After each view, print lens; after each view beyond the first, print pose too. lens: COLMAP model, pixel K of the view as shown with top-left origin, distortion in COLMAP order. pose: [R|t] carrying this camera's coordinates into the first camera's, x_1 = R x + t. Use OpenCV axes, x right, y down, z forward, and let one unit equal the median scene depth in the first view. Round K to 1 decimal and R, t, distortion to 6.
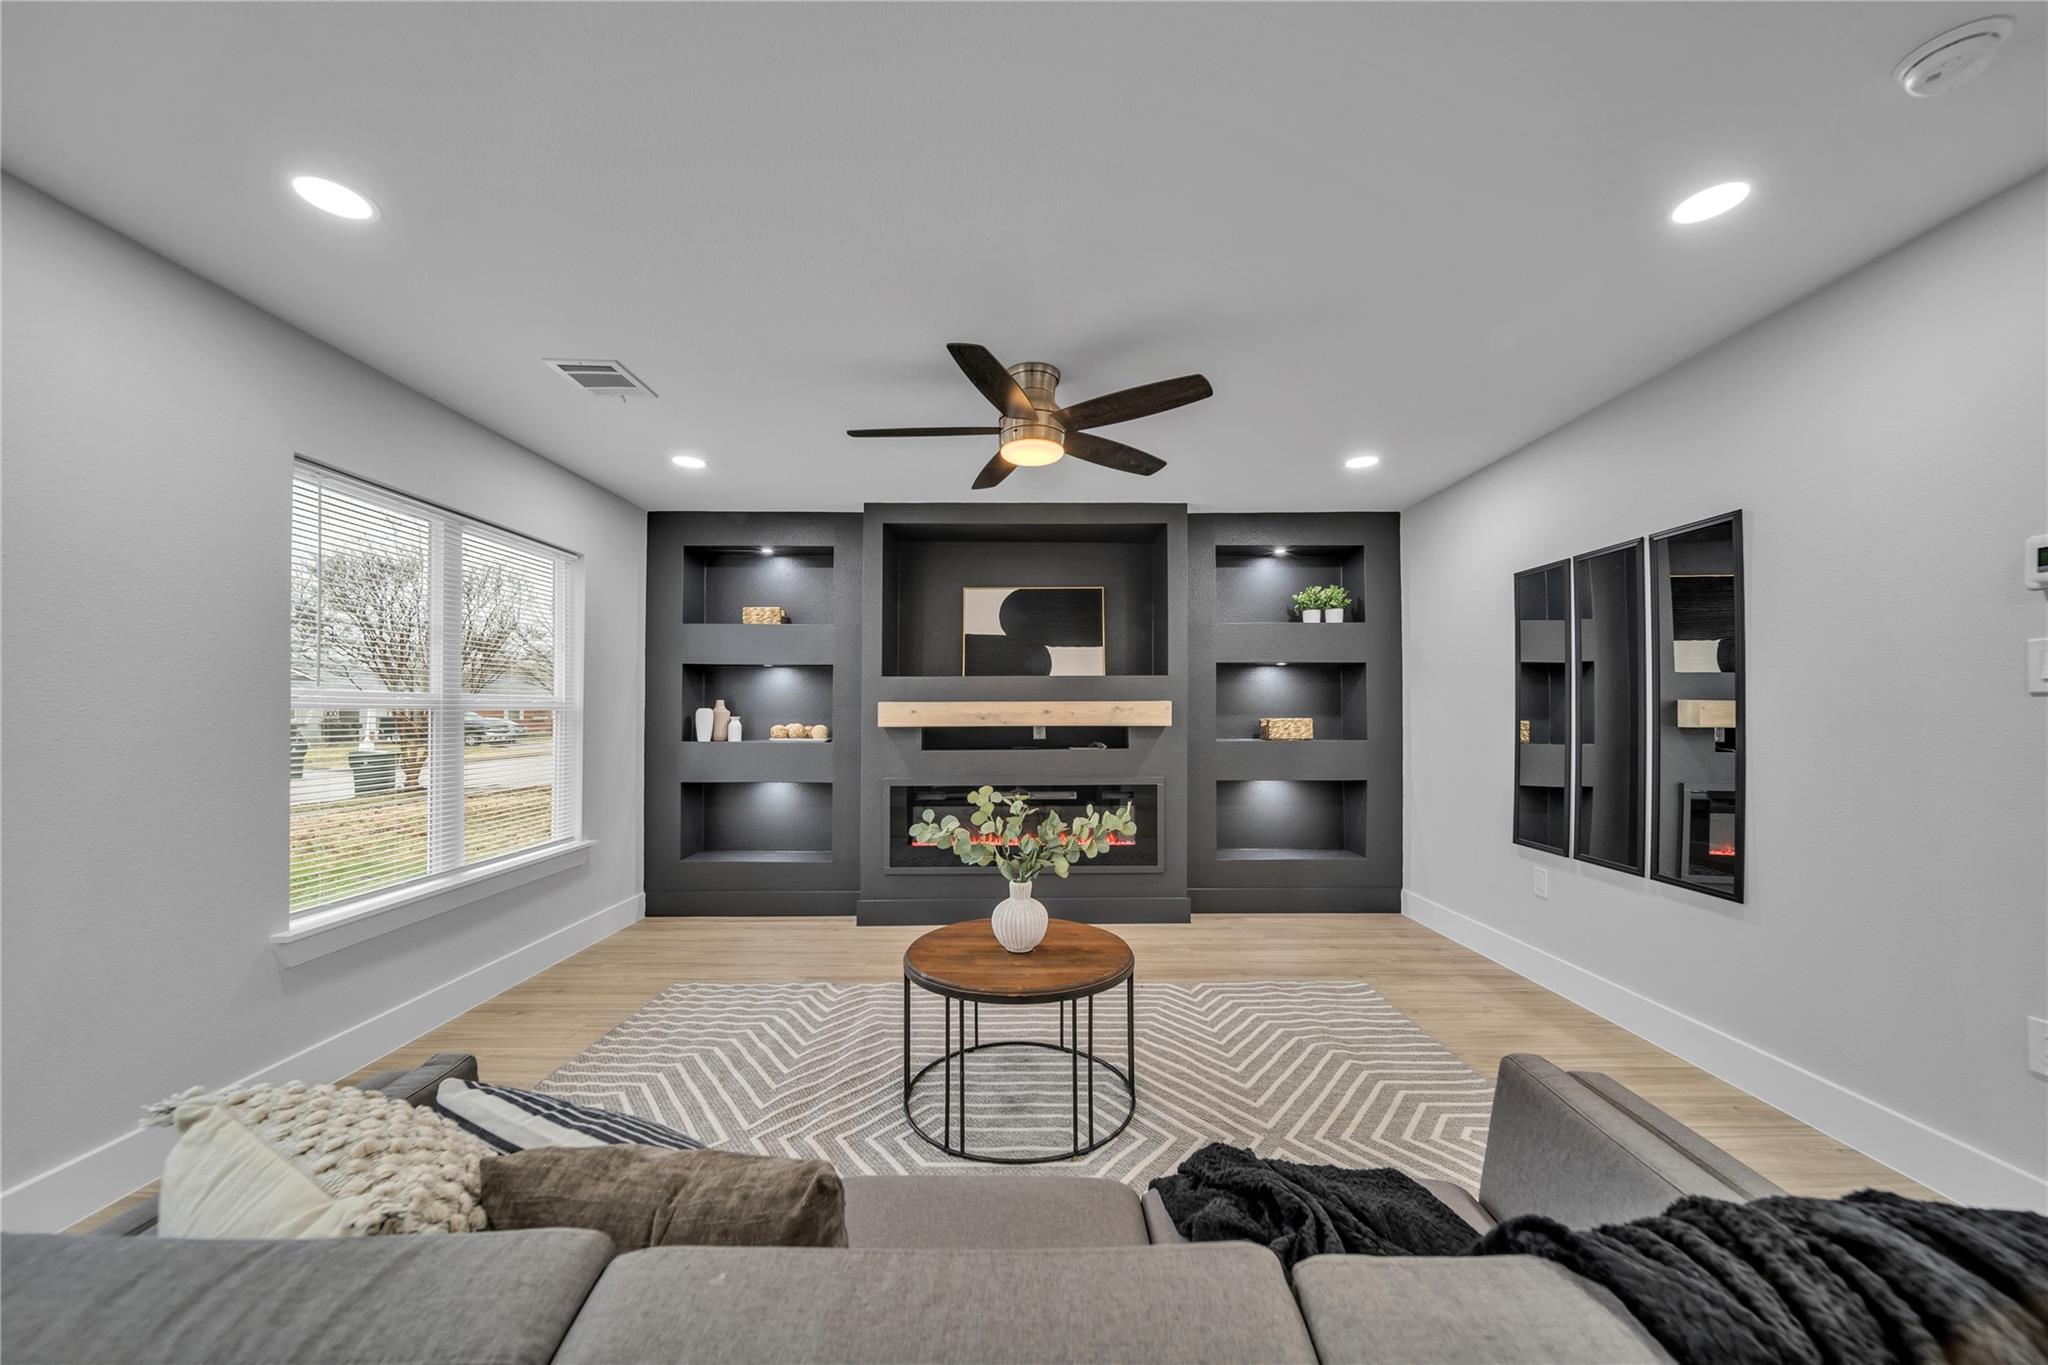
lens RADIAL K [[728.6, 0, 1024.5], [0, 728.6, 711.6], [0, 0, 1]] dist [-0.001419, -0.000232]
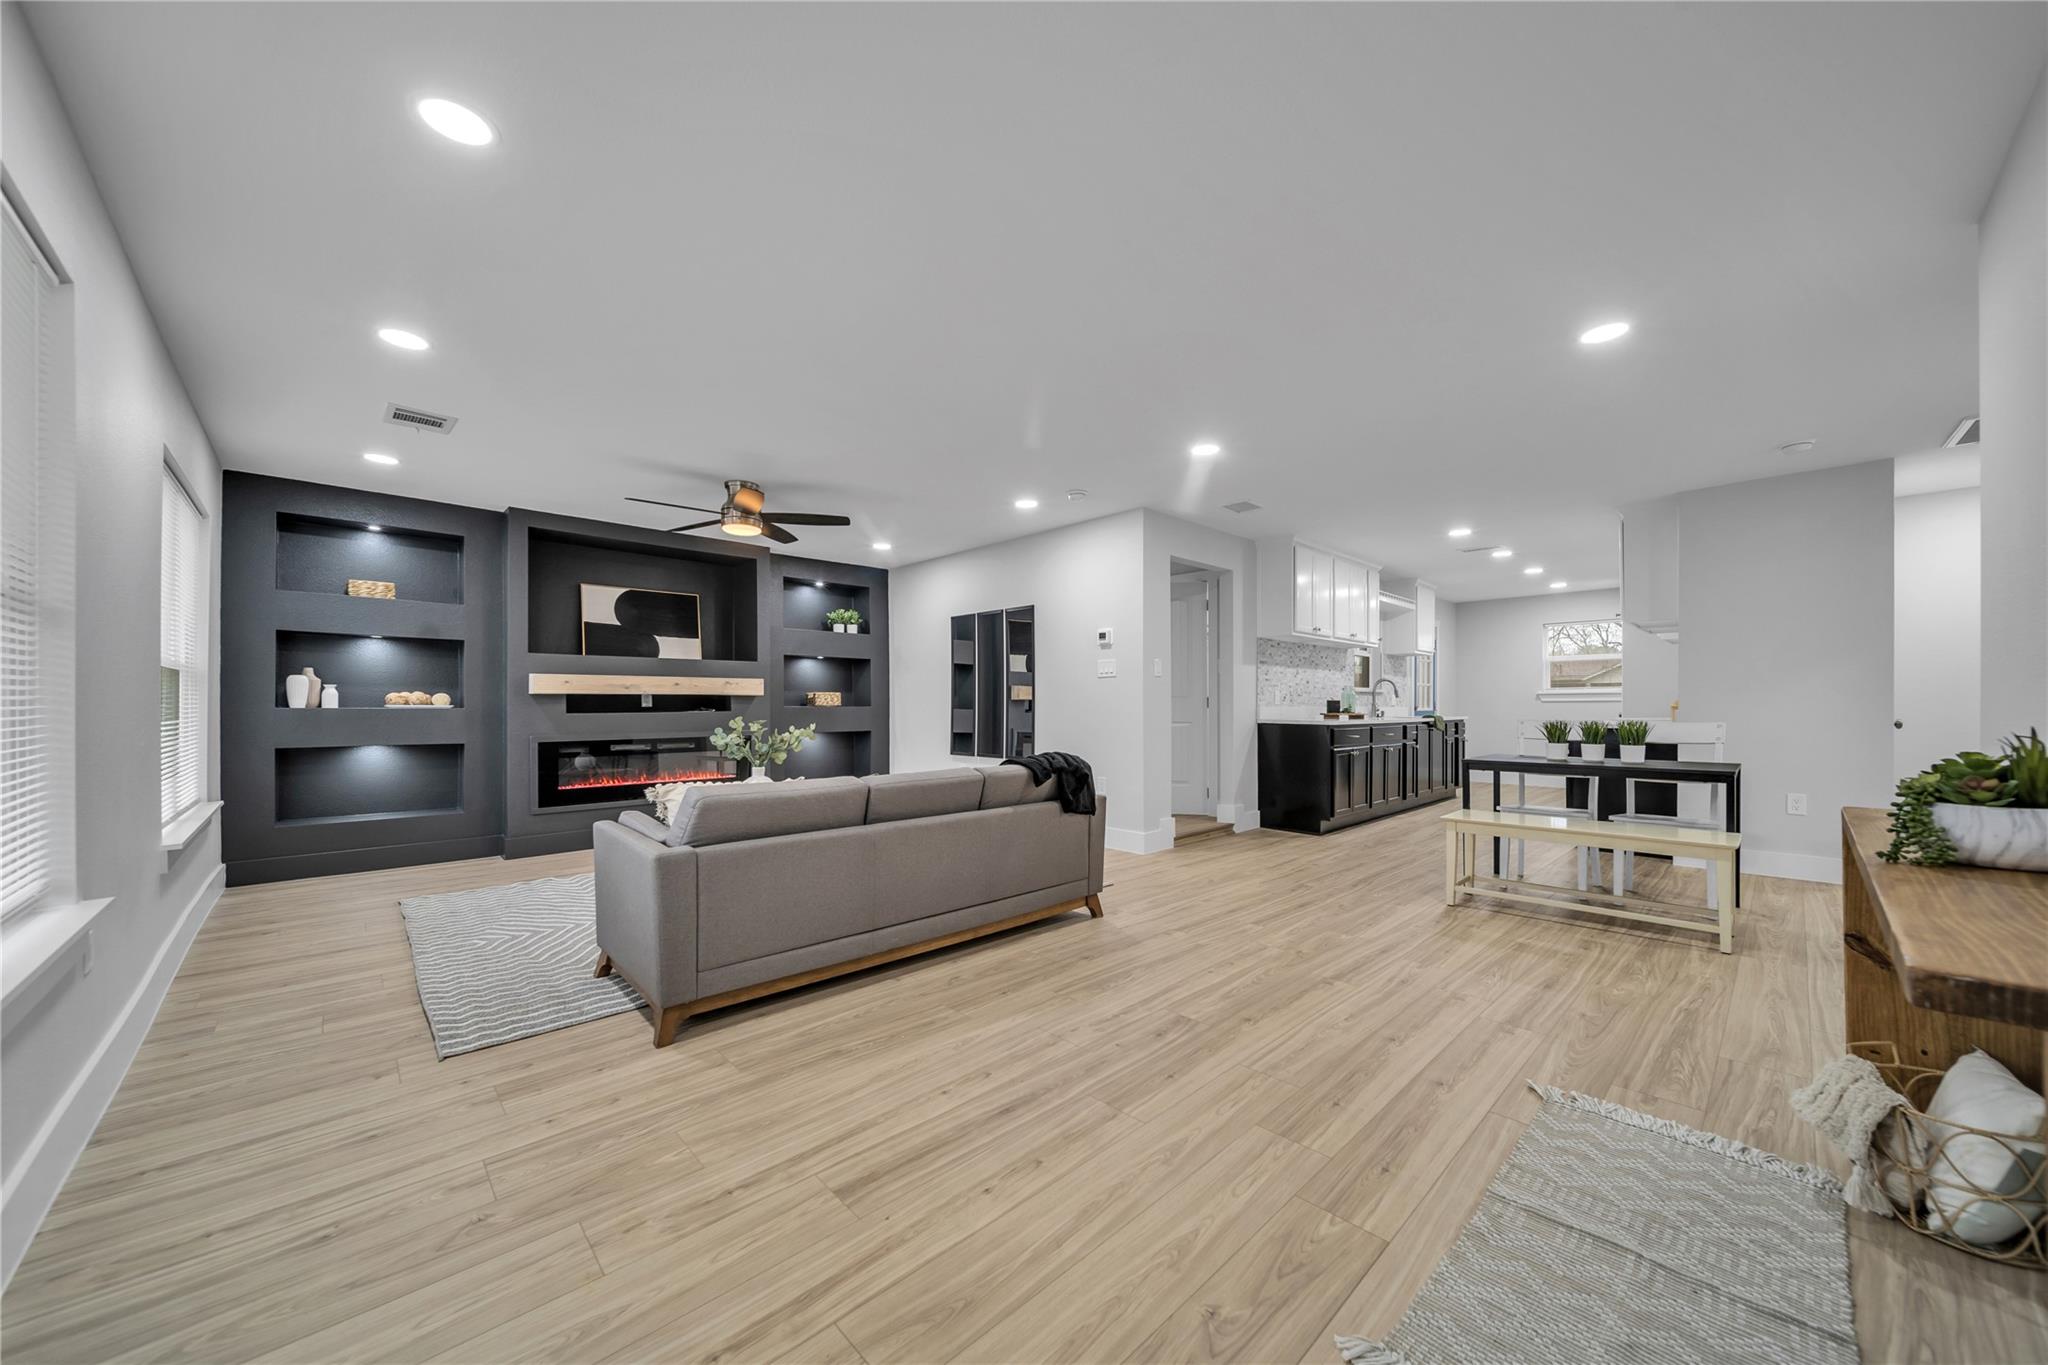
lens RADIAL K [[728.6, 0, 1026.3], [0, 728.6, 699.8], [0, 0, 1]] dist [-0.001419, -0.000232]
pose [[0.722857, 0.006335, 0.690969, -0.404363], [-0.001773, 0.999972, -0.007313, 0.035621], [-0.690996, 0.004061, 0.722847, -0.422114]]
